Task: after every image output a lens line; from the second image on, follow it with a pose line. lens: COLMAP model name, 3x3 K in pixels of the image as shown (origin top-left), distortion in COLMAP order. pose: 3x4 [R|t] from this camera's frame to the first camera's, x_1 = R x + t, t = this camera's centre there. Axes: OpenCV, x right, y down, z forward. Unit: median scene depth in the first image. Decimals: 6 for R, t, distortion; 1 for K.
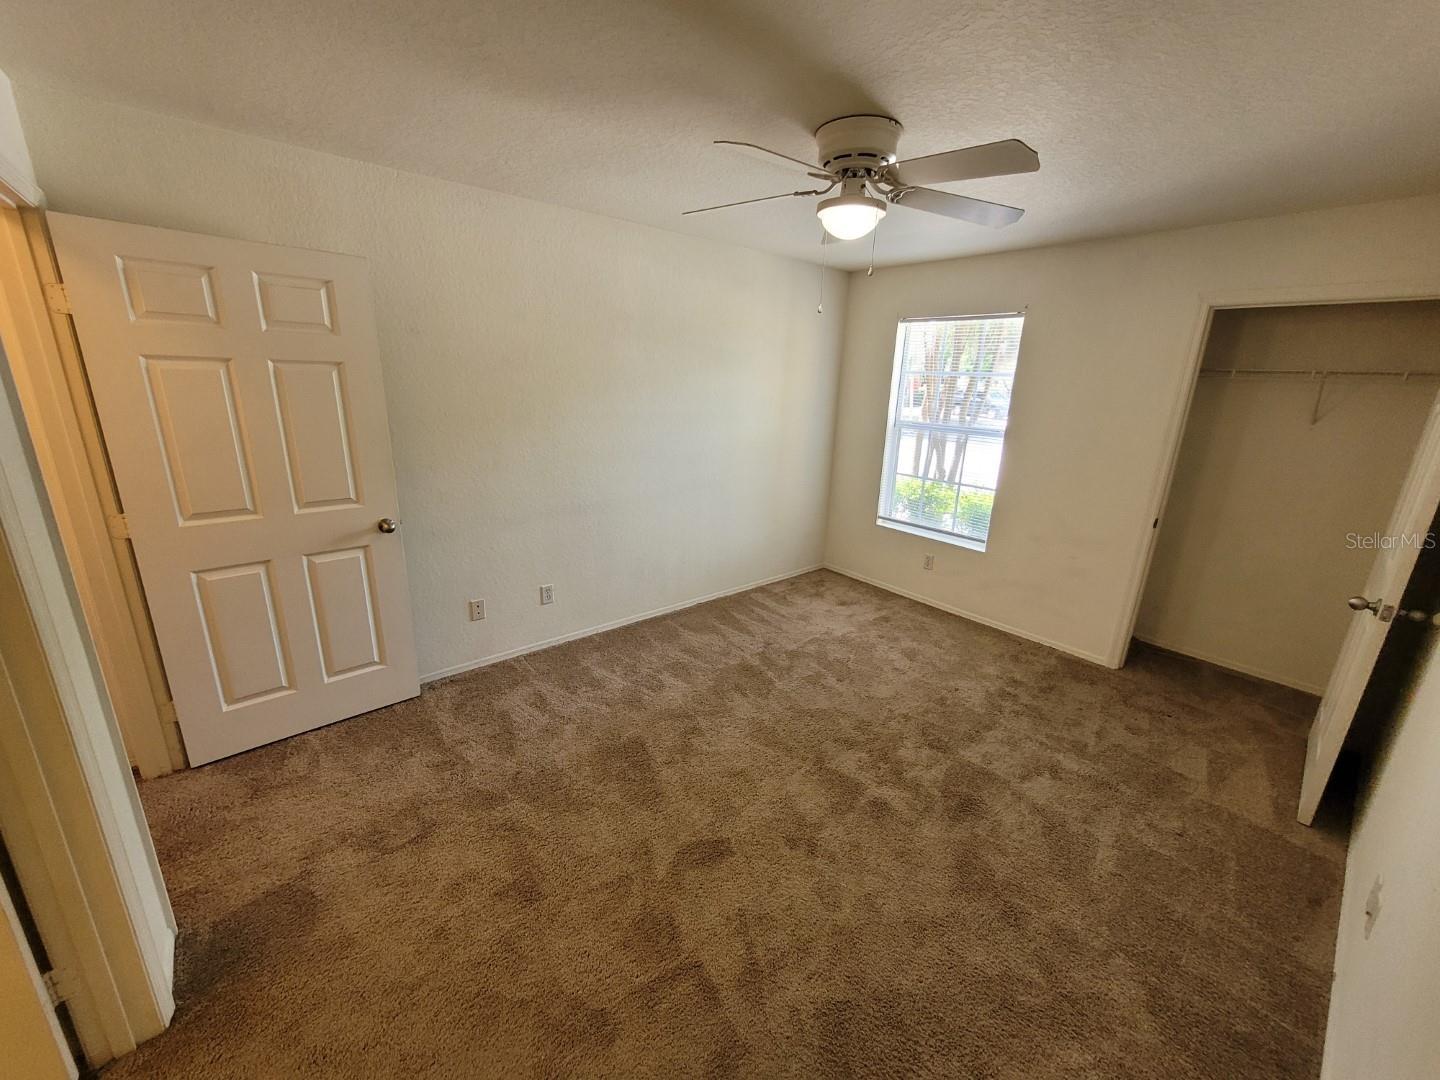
lens RADIAL K [[565.2, 0, 722.4], [0, 565.2, 536.5], [0, 0, 1]] dist [-0.000132, -0.000083]
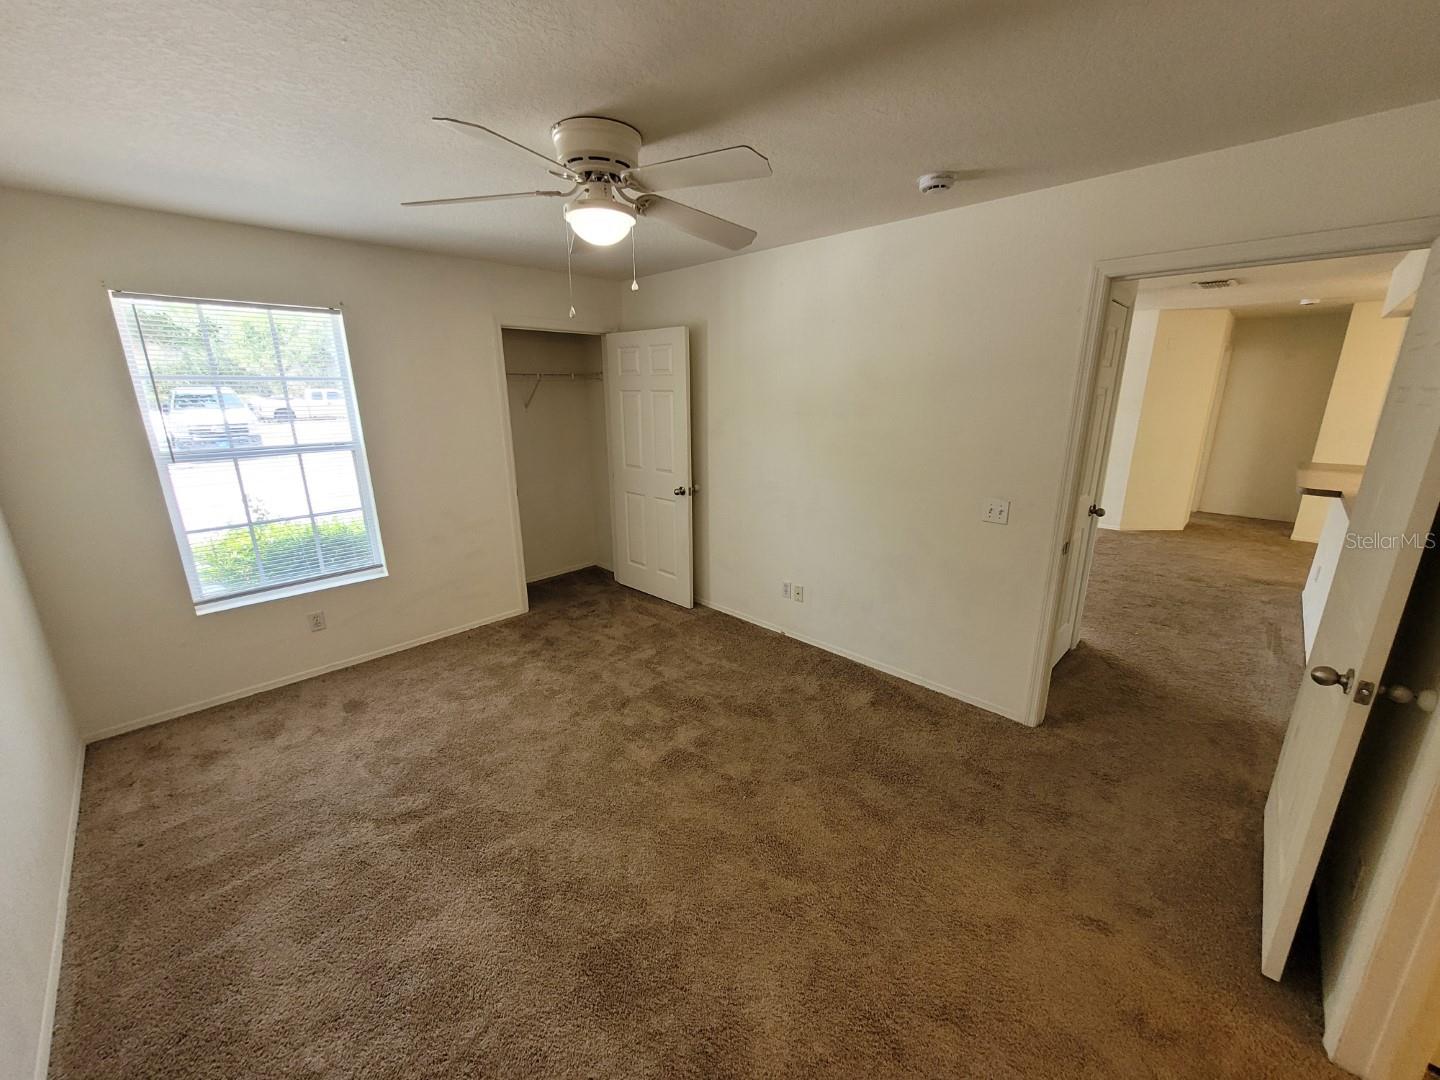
lens RADIAL K [[565.2, 0, 717.4], [0, 565.2, 540.5], [0, 0, 1]] dist [-0.000132, -0.000083]
pose [[-0.090286, -0.294585, 0.951351, -0.586777], [0.276941, 0.910150, 0.308109, -0.215283], [-0.956636, 0.291286, -0.000591, 0.664023]]
